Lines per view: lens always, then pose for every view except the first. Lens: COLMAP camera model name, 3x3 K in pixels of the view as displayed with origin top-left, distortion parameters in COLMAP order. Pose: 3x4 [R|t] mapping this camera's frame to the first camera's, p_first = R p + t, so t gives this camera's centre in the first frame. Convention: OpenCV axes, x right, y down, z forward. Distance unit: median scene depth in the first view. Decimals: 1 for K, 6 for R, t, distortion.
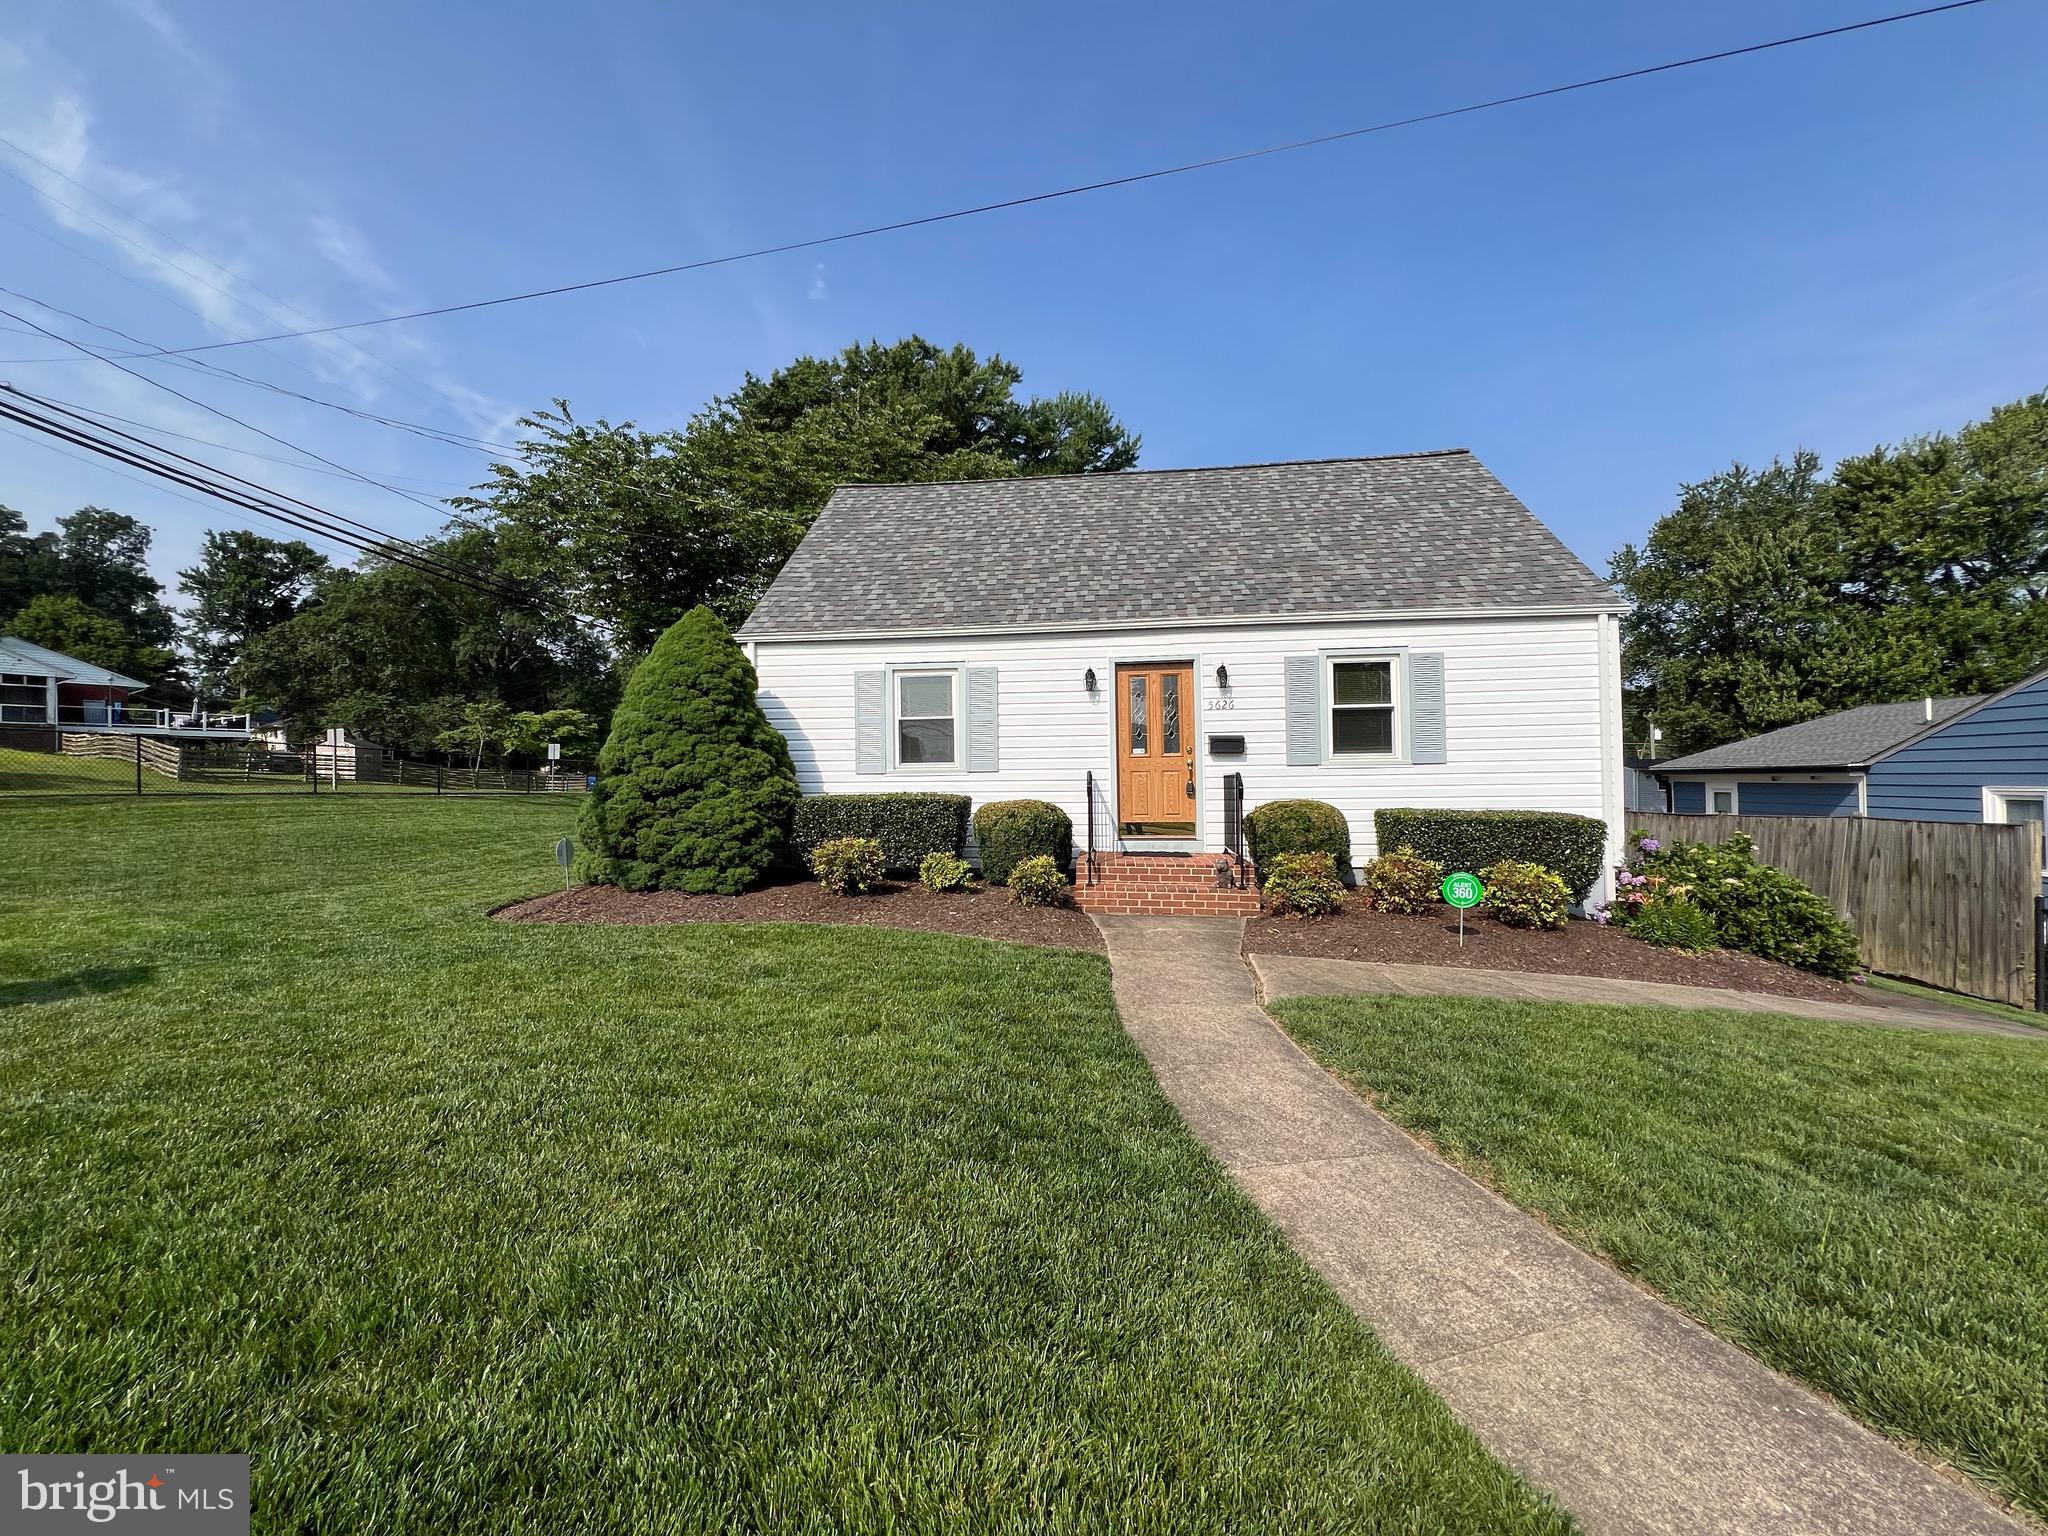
lens RADIAL K [[819.5, 0, 1025.1], [0, 819.5, 762.1], [0, 0, 1]] dist [-0.002355, 0.000795]
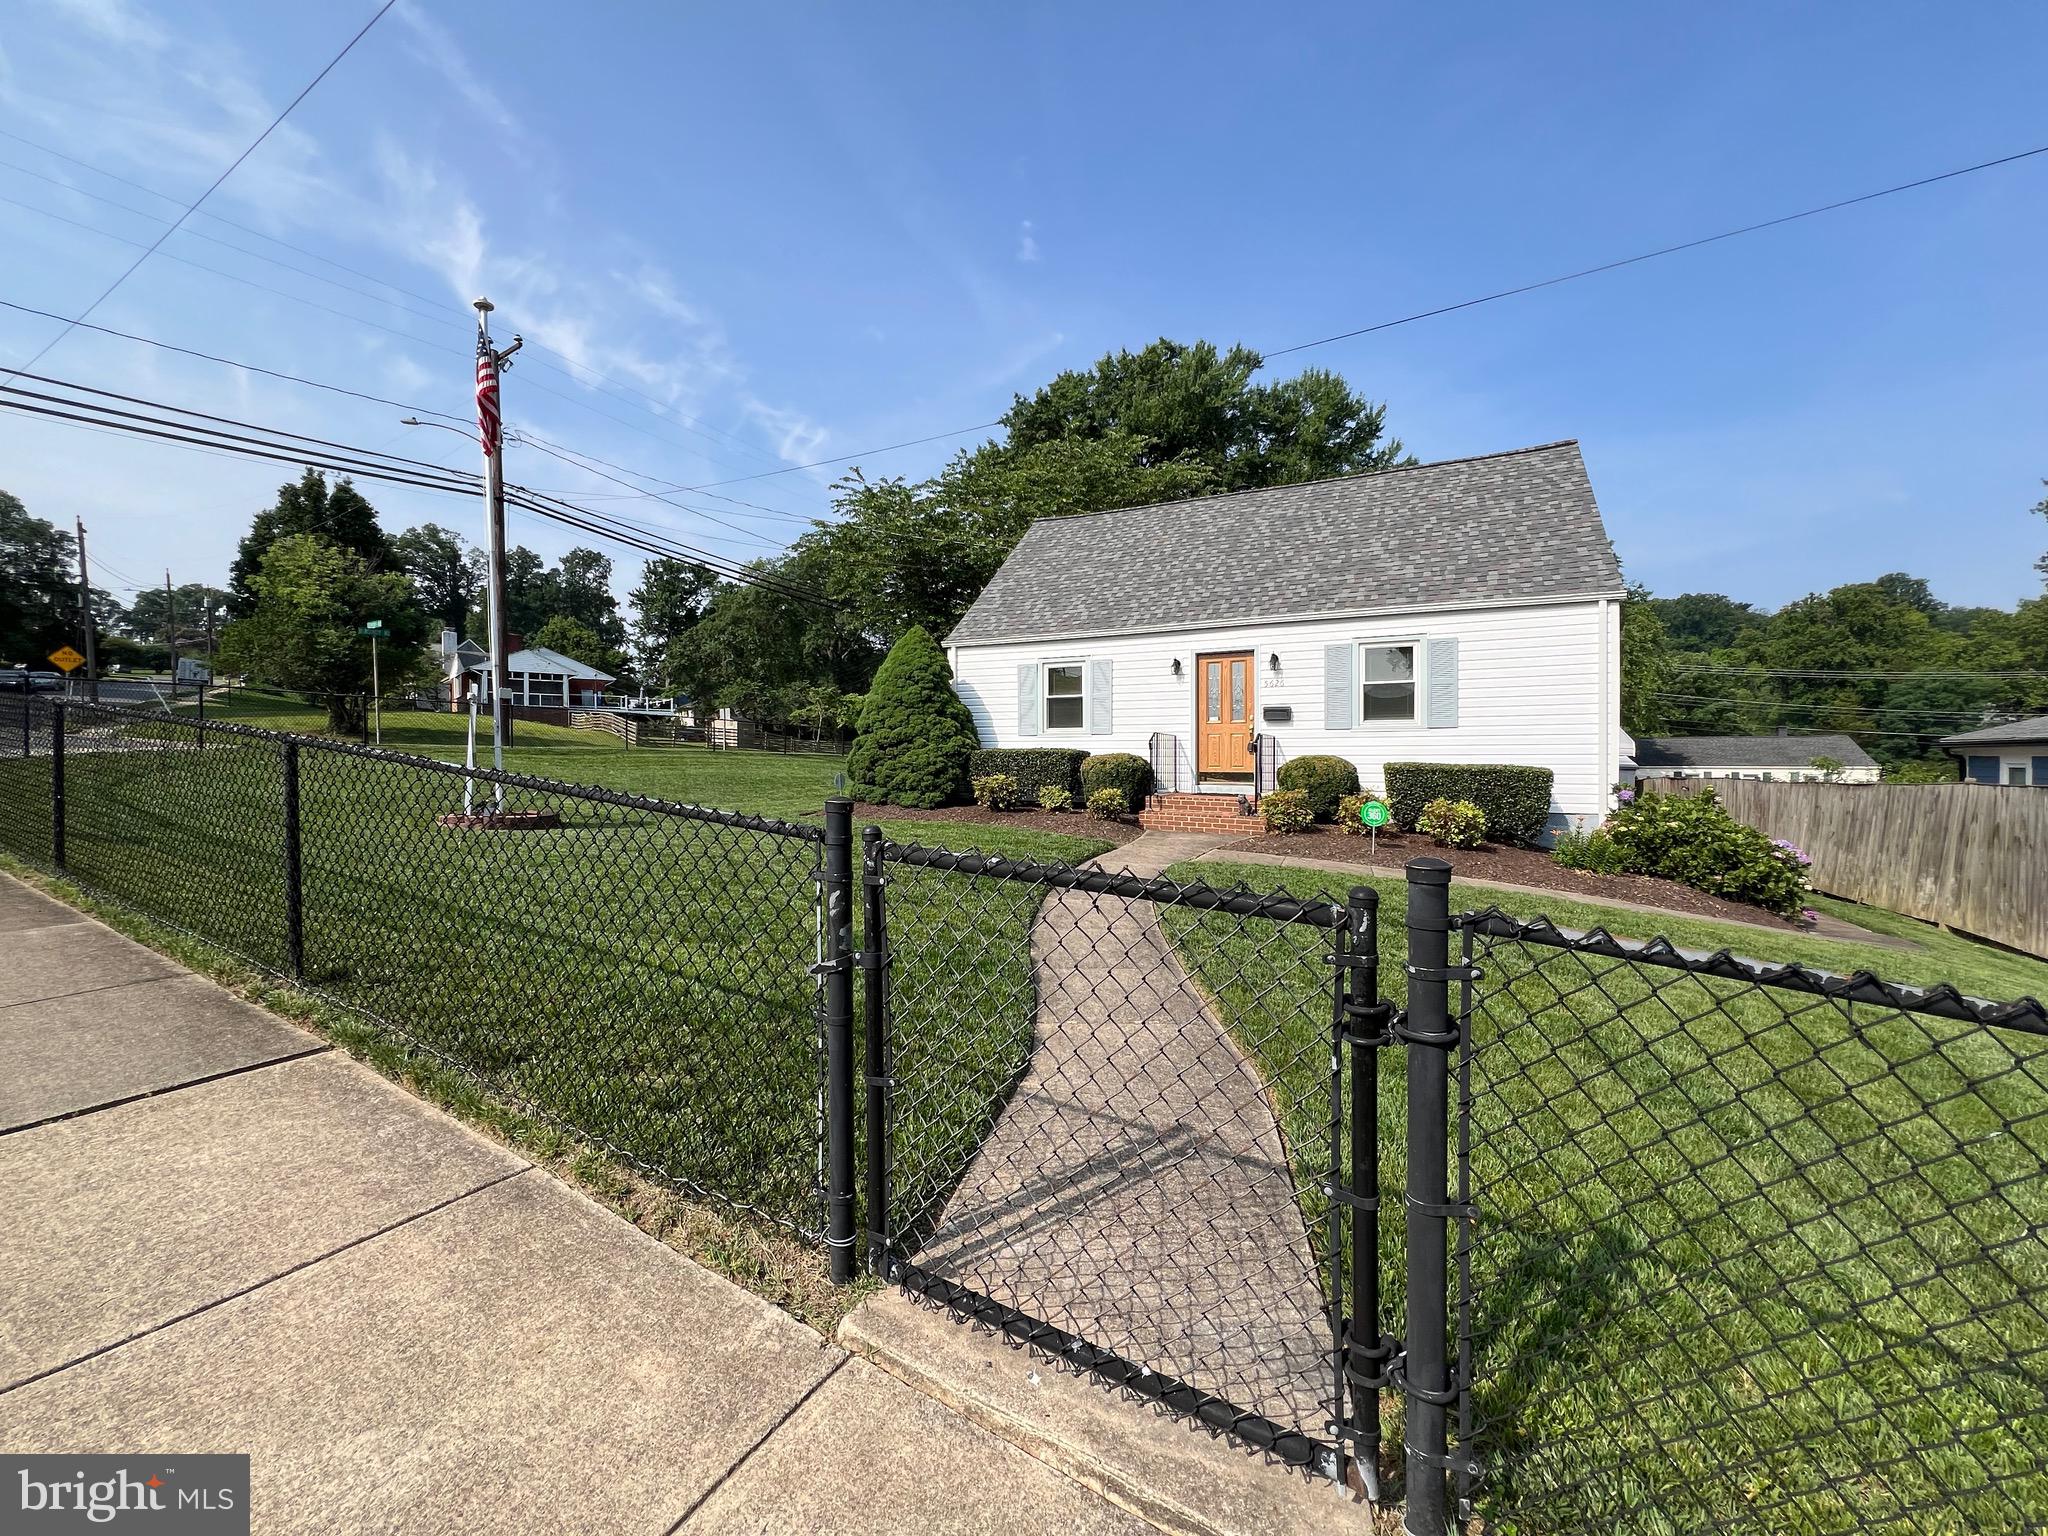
lens RADIAL K [[819.5, 0, 1026.6], [0, 819.5, 765.2], [0, 0, 1]] dist [-0.002355, 0.000795]
pose [[0.940131, 0.015441, -0.340464, 0.287975], [-0.004268, 0.999428, 0.033543, 0.017404], [0.340788, -0.030081, 0.939659, -0.341800]]
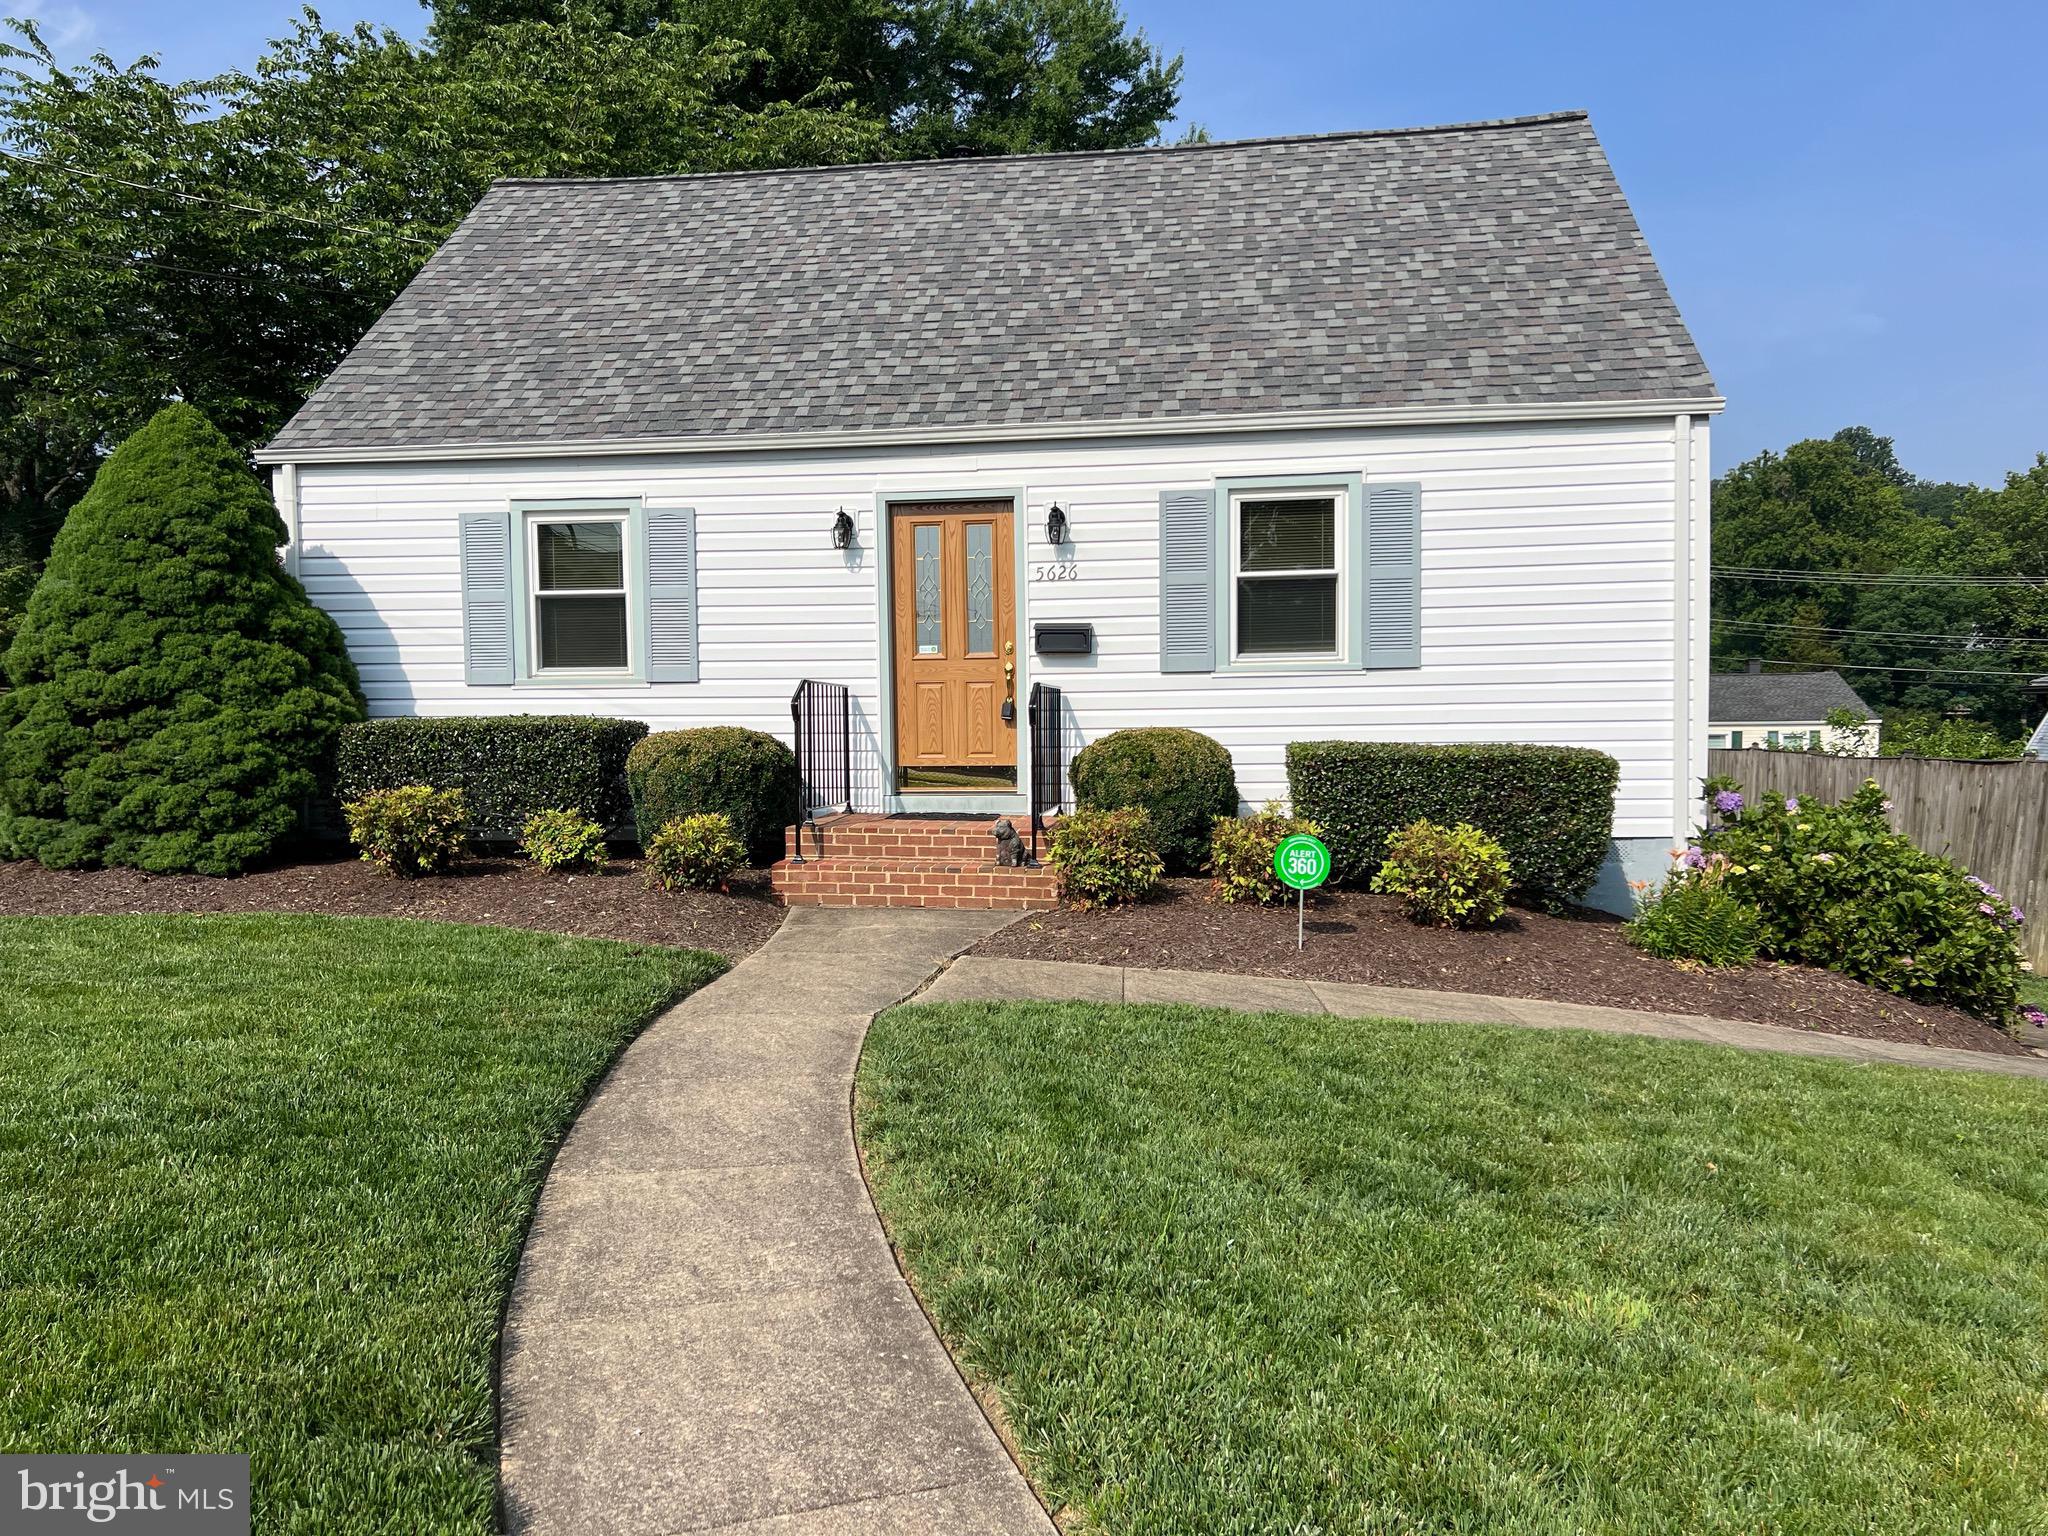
lens RADIAL K [[1538.1, 0, 1026.4], [0, 1538.1, 778.2], [0, 0, 1]] dist [0.054299, -0.058169]
pose [[0.999856, 0.002032, -0.016859, 0.215737], [-0.000940, 0.997915, 0.064536, 0.008361], [0.016955, -0.064511, 0.997773, -0.130287]]
